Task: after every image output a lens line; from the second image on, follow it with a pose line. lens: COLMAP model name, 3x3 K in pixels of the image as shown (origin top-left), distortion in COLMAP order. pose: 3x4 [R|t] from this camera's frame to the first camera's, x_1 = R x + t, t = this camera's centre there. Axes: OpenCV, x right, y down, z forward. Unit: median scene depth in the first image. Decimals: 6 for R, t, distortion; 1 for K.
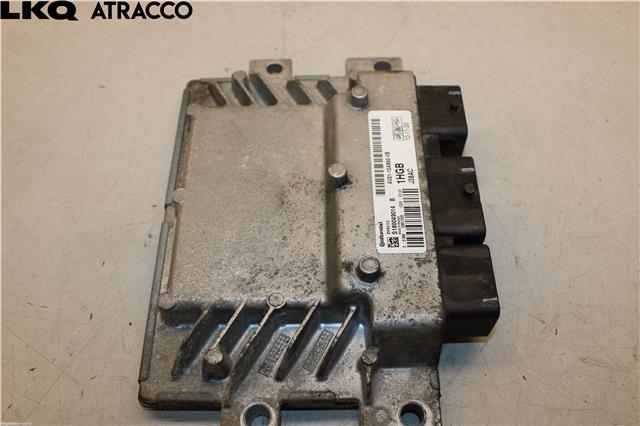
lens RADIAL K [[611.7, 0, 320.0], [0, 611.7, 213.0], [0, 0, 1]] dist [-0.091445, 0.001260]
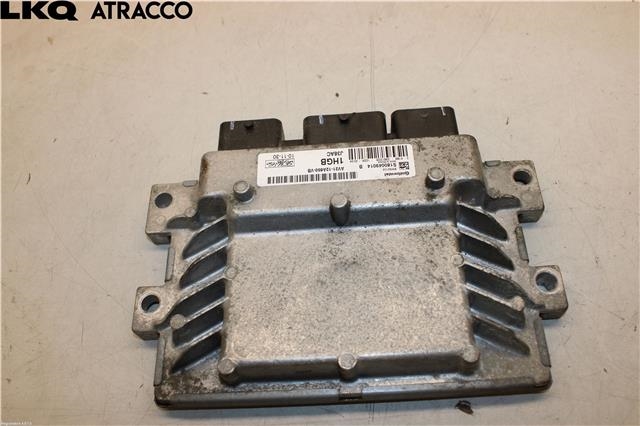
lens RADIAL K [[611.7, 0, 320.0], [0, 611.7, 213.0], [0, 0, 1]] dist [-0.091445, 0.001260]
pose [[-0.013508, -0.841128, 0.540668, -0.572755], [0.877139, 0.249625, 0.410261, -0.536104], [-0.480046, 0.479783, 0.734414, 0.230076]]
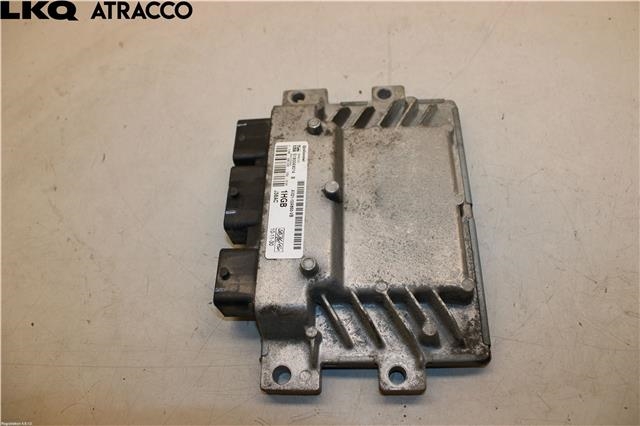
lens RADIAL K [[523.6, 0, 320.0], [0, 523.6, 213.0], [0, 0, 1]] dist [-0.128419, 0.000014]
pose [[-0.993333, 0.029957, 0.111323, -0.067836], [0.086426, -0.445553, 0.891074, -1.078303], [0.076295, 0.894754, 0.439994, 0.558466]]
